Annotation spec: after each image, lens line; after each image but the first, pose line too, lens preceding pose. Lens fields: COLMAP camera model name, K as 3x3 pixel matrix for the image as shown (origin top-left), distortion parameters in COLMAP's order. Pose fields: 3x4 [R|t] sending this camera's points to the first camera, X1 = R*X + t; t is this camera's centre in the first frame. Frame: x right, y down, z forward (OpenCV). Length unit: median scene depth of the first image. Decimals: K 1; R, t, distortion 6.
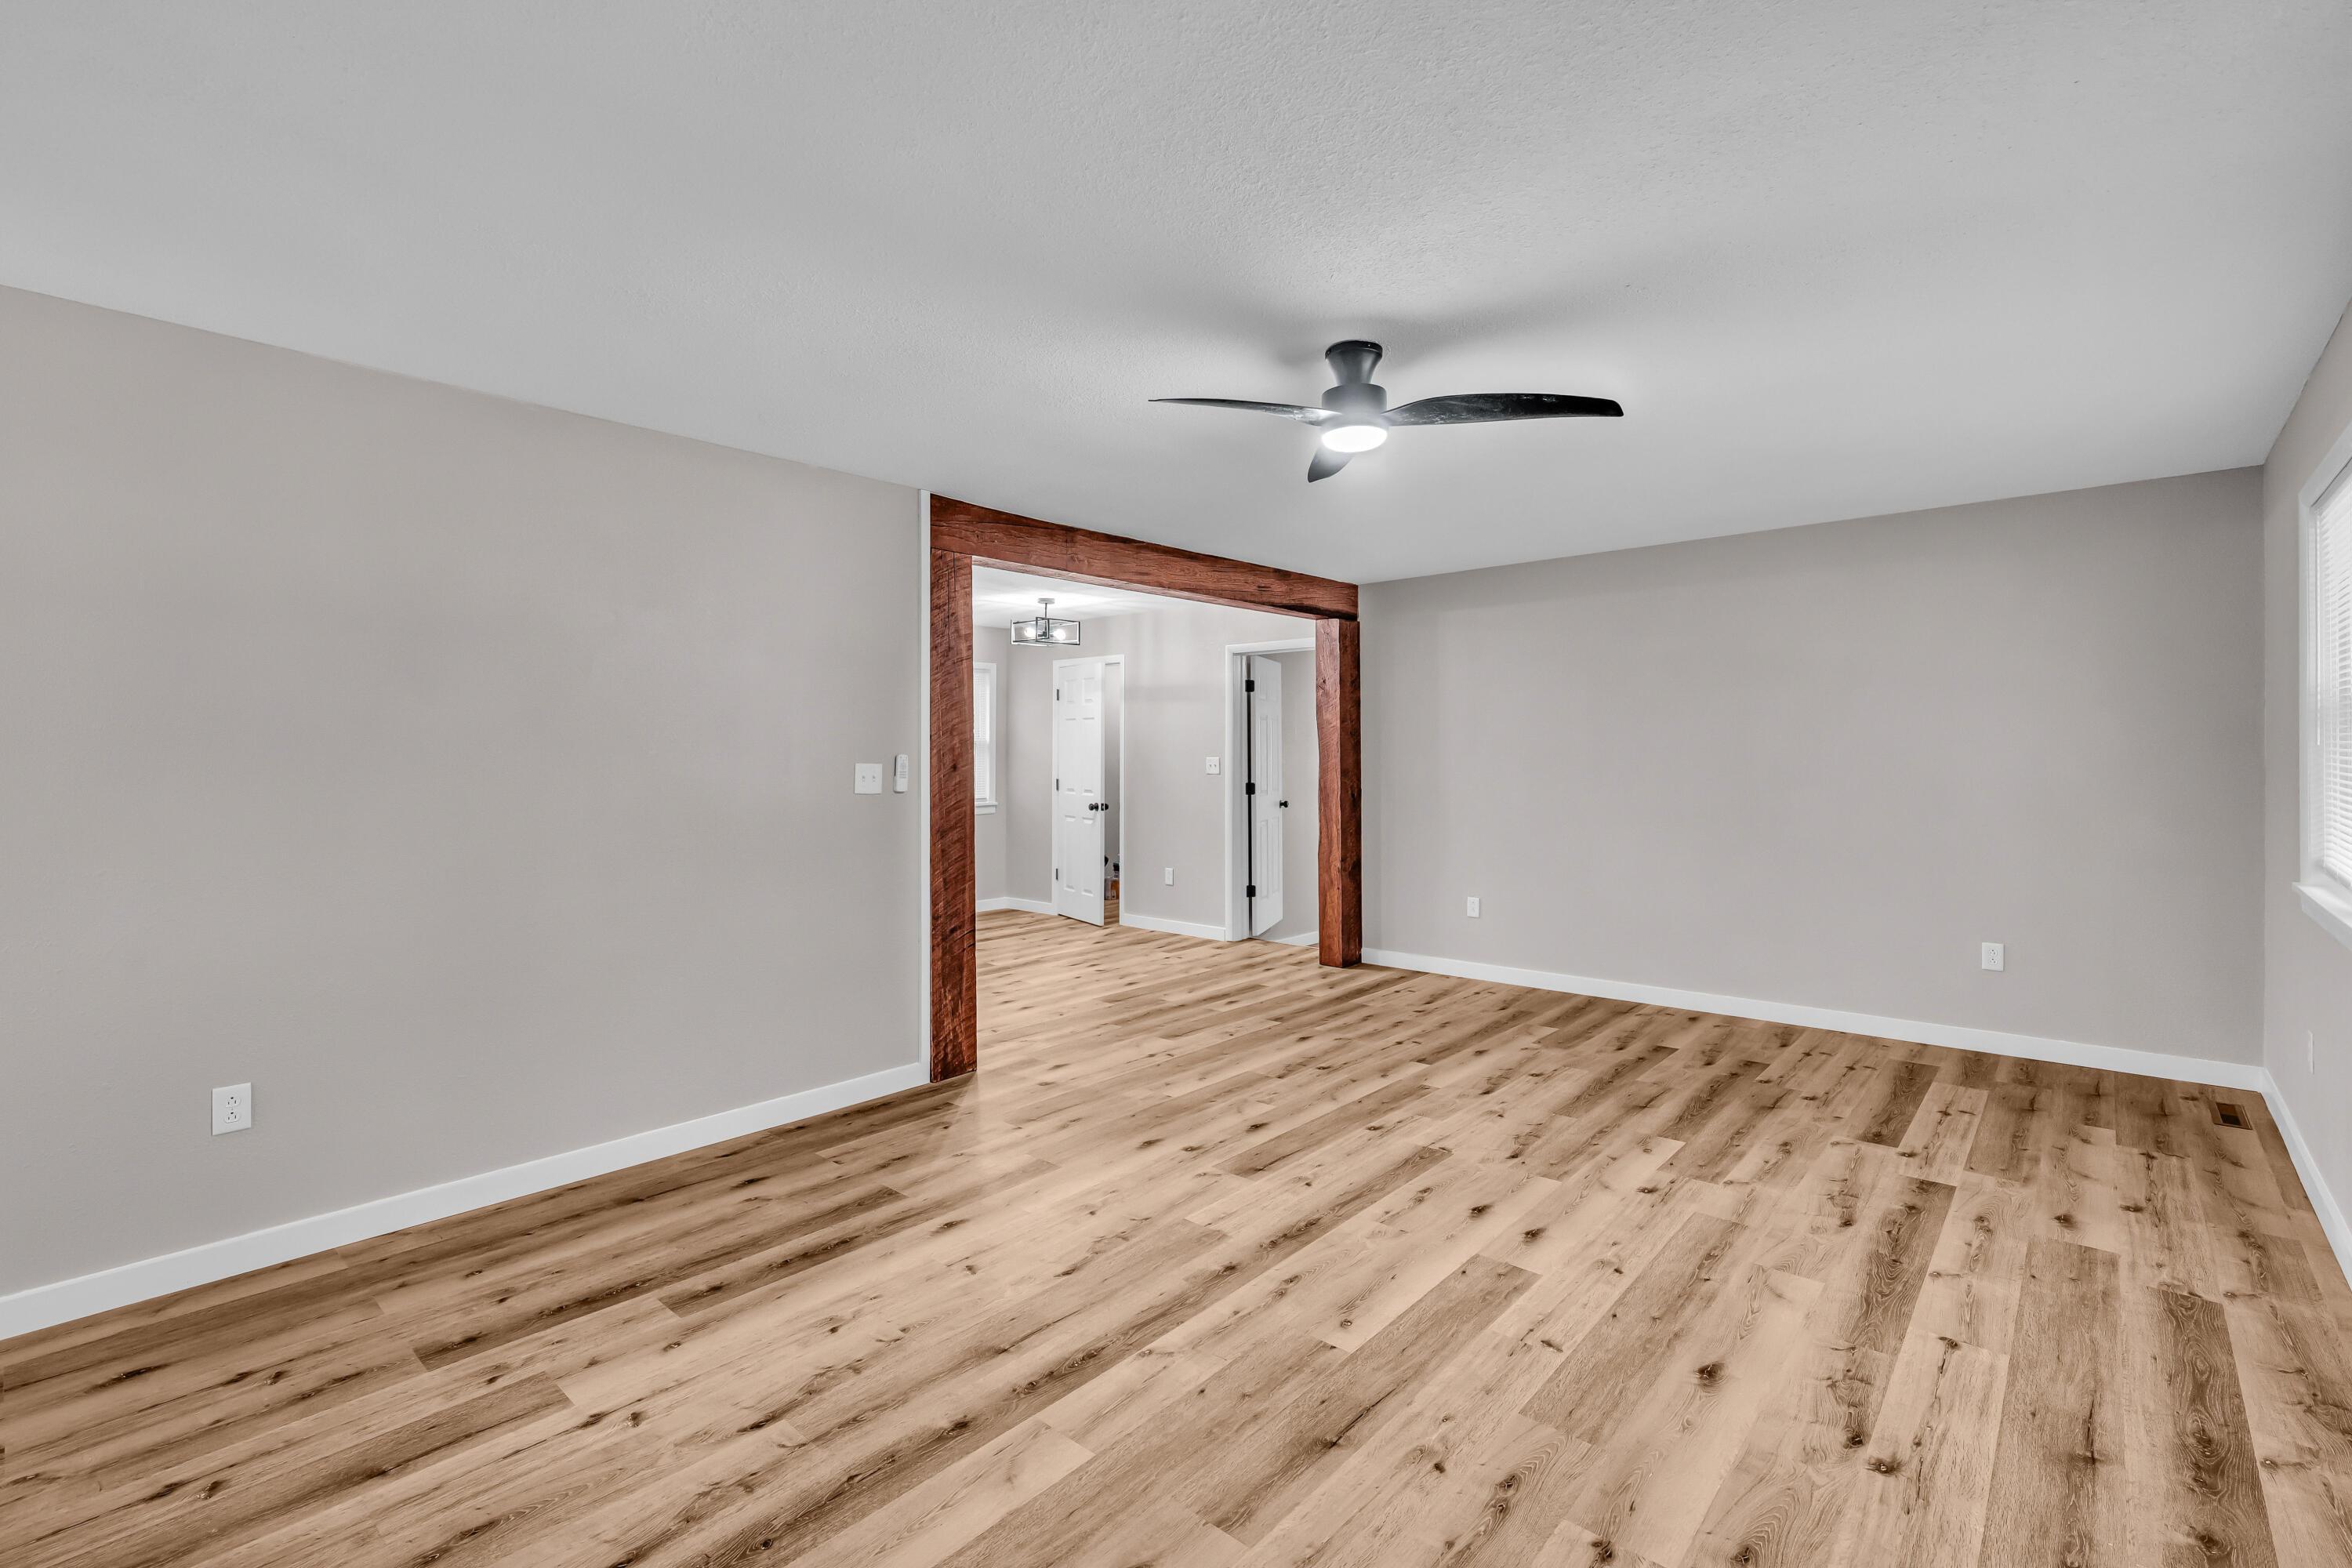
lens RADIAL K [[1038.7, 0, 1198.5], [0, 1038.7, 771.2], [0, 0, 1]] dist [0.001448, 0.000503]
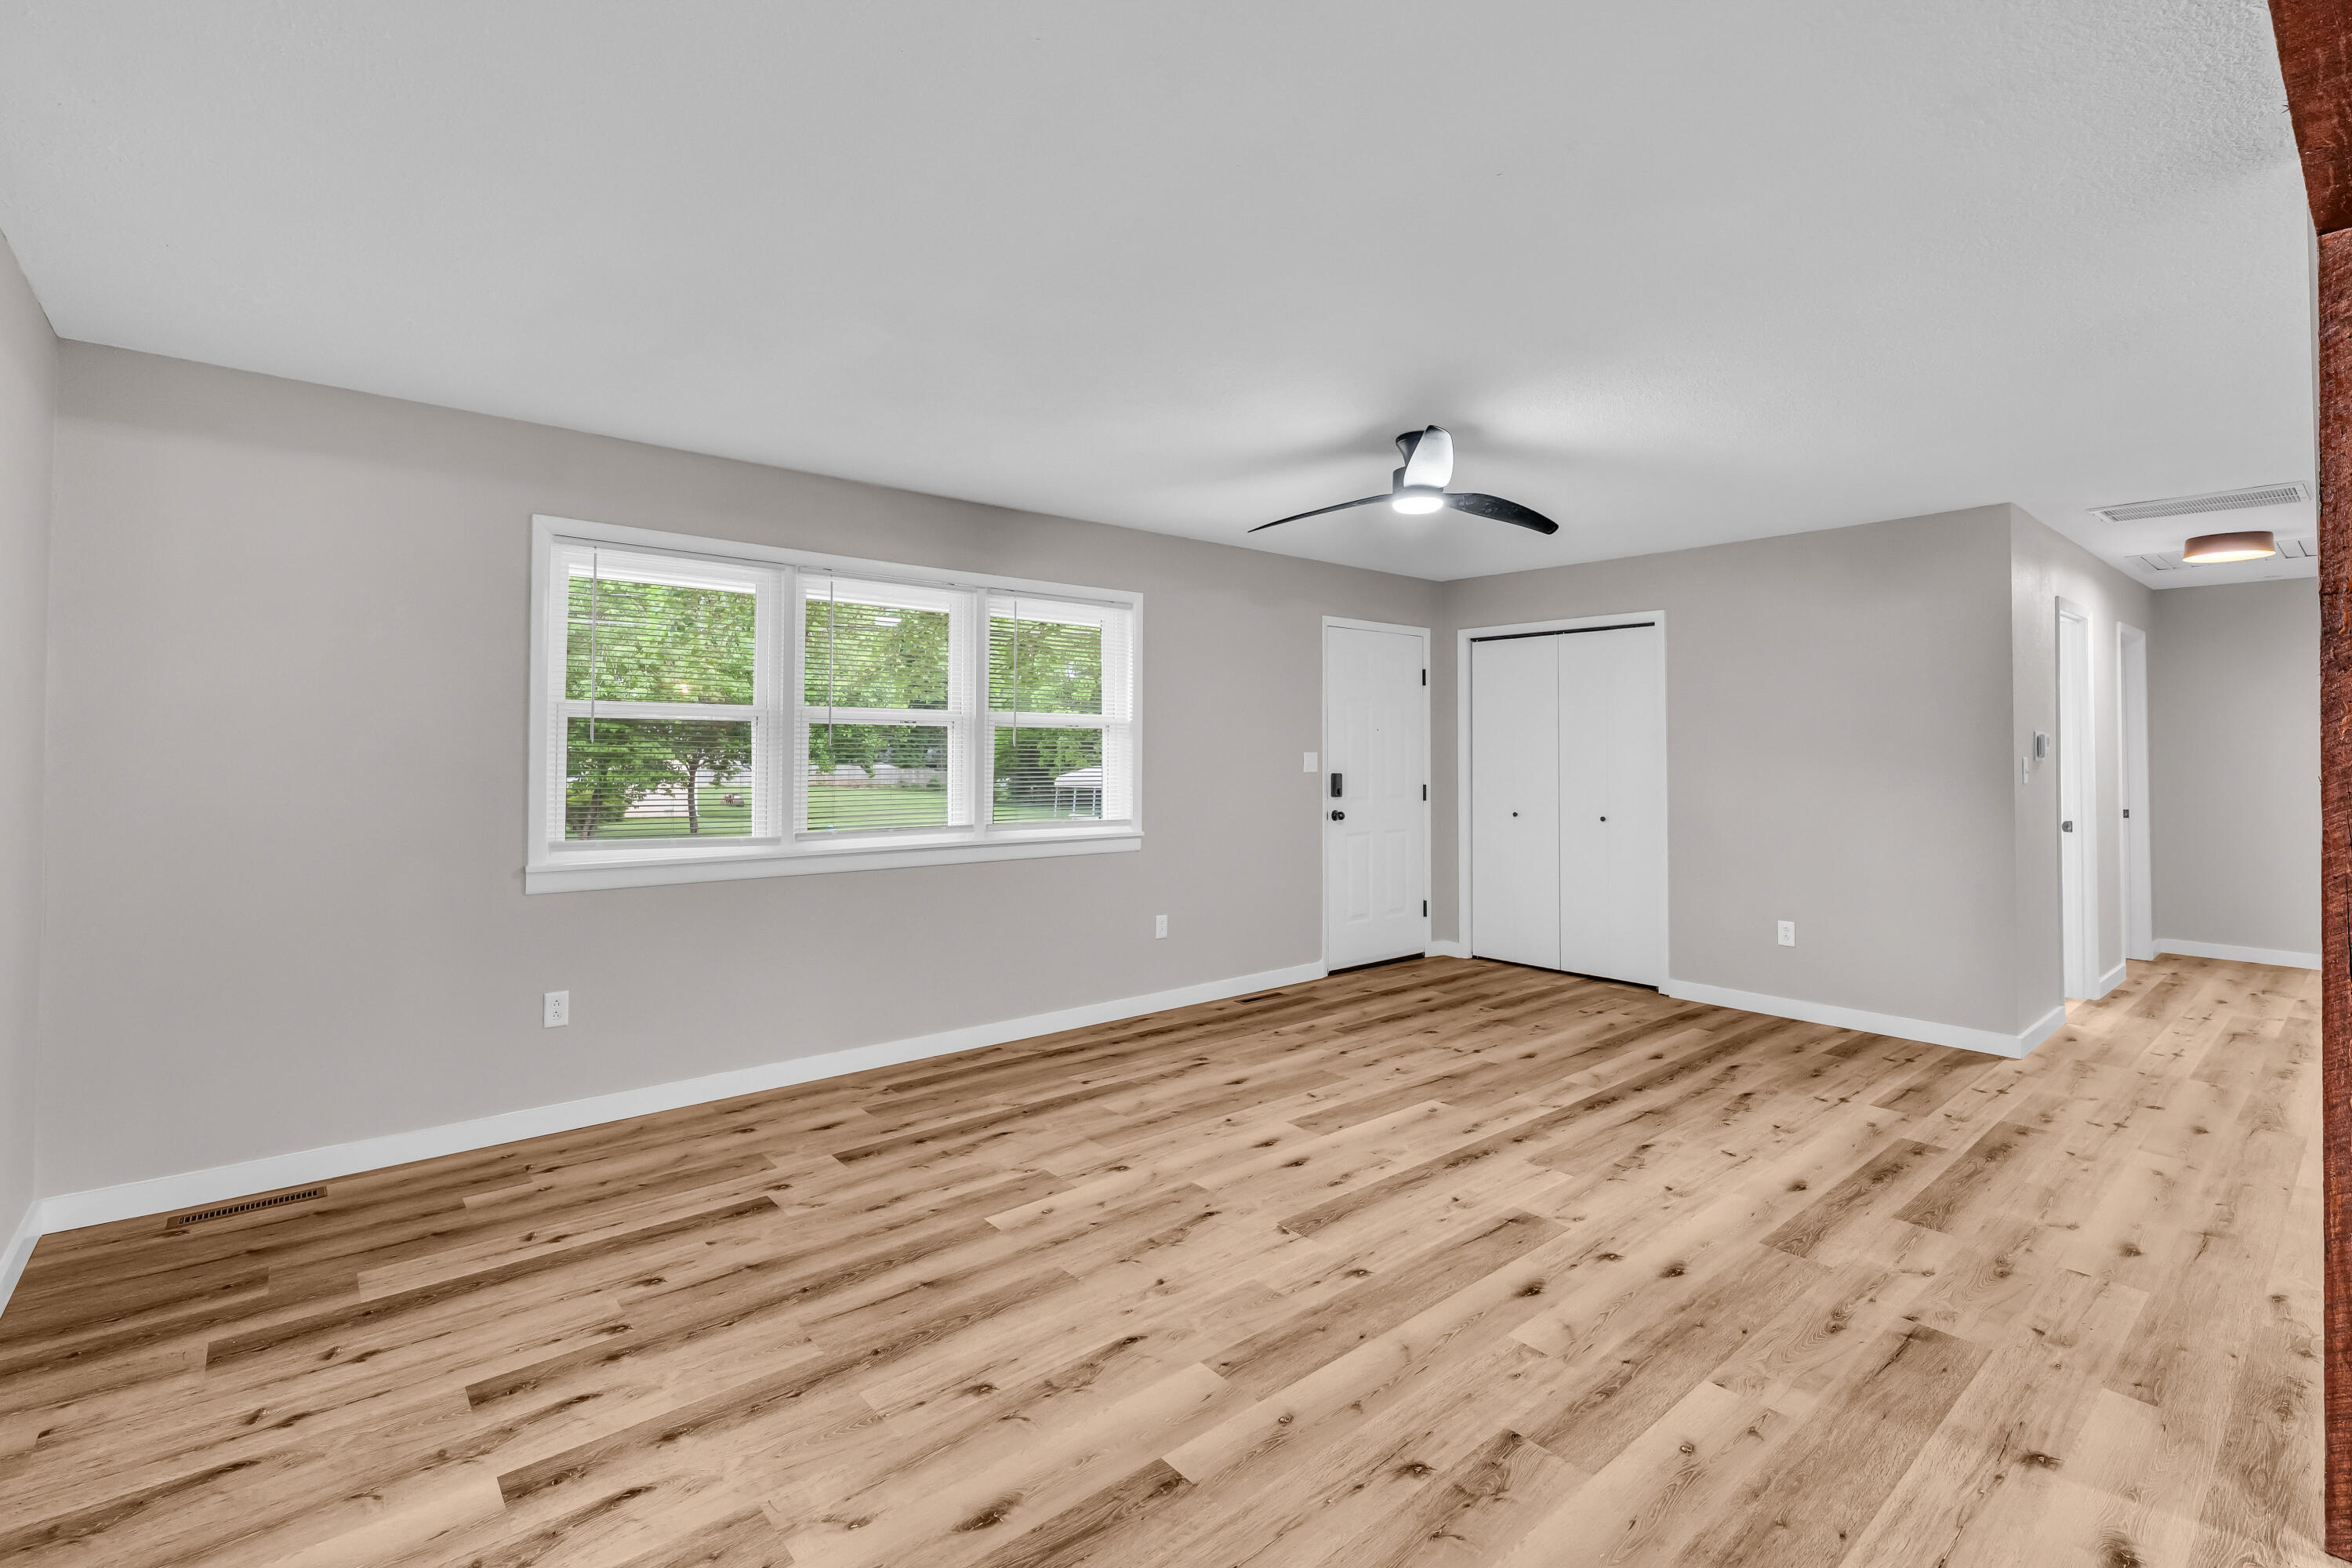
lens RADIAL K [[1038.7, 0, 1198.5], [0, 1038.7, 771.2], [0, 0, 1]] dist [0.001448, 0.000503]
pose [[-0.989361, -0.001925, 0.145471, 0.194368], [0.002350, 0.999570, 0.029213, -0.021963], [-0.145465, 0.029244, -0.988931, 1.901227]]
